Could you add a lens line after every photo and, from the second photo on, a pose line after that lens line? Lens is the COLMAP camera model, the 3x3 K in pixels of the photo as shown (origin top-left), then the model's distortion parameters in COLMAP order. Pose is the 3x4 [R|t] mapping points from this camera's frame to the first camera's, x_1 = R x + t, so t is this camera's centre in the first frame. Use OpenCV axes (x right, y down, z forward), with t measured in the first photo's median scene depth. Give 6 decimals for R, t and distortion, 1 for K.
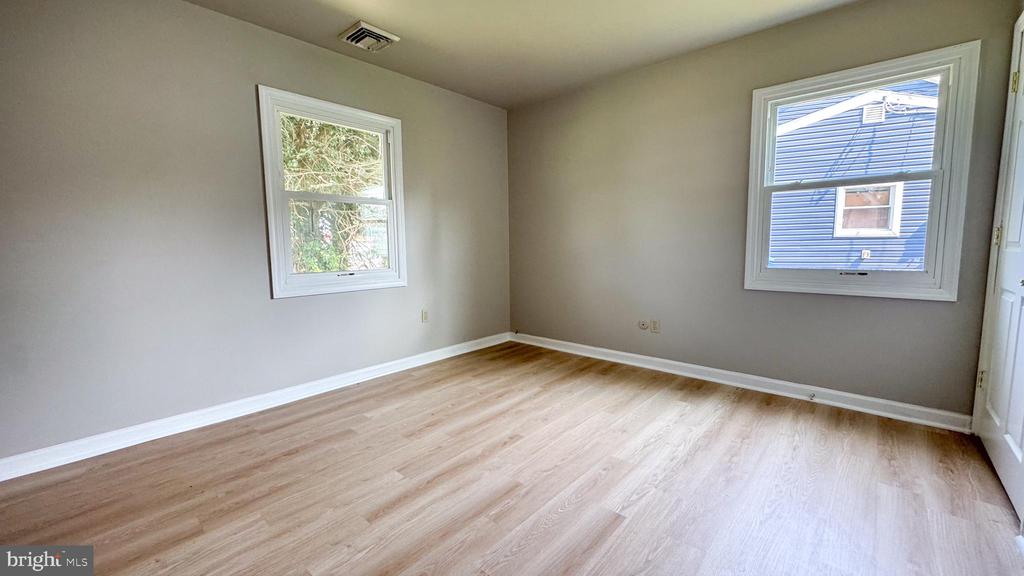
lens RADIAL K [[409.0, 0, 512.0], [0, 409.0, 288.0], [0, 0, 1]] dist [-0.004138, -0.000198]
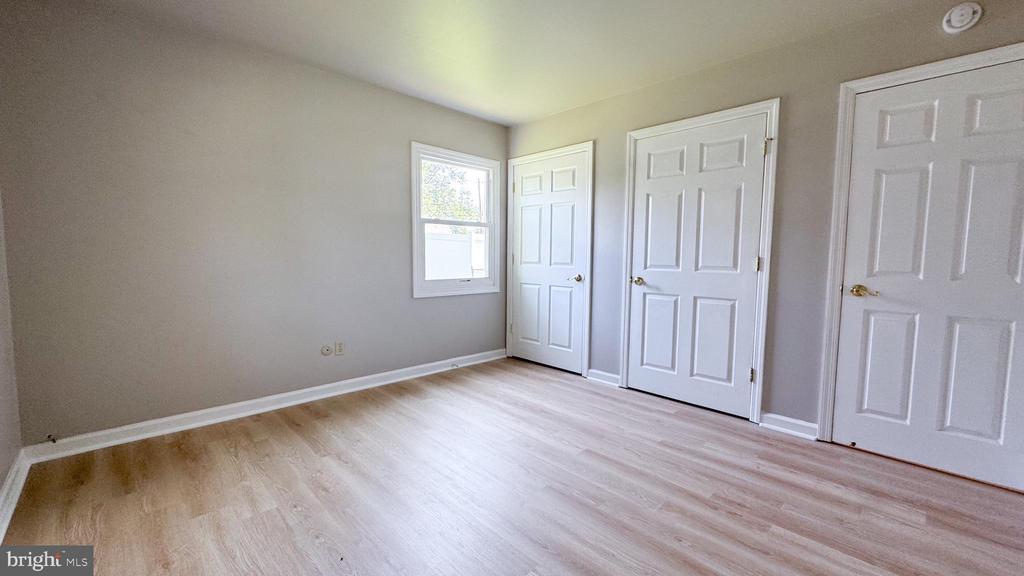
lens RADIAL K [[409.0, 0, 512.0], [0, 409.0, 288.0], [0, 0, 1]] dist [-0.004138, -0.000198]
pose [[0.058171, -0.061209, 0.996428, -0.660164], [0.098258, 0.993623, 0.055300, -0.068025], [-0.993459, 0.094690, 0.063815, 0.631472]]
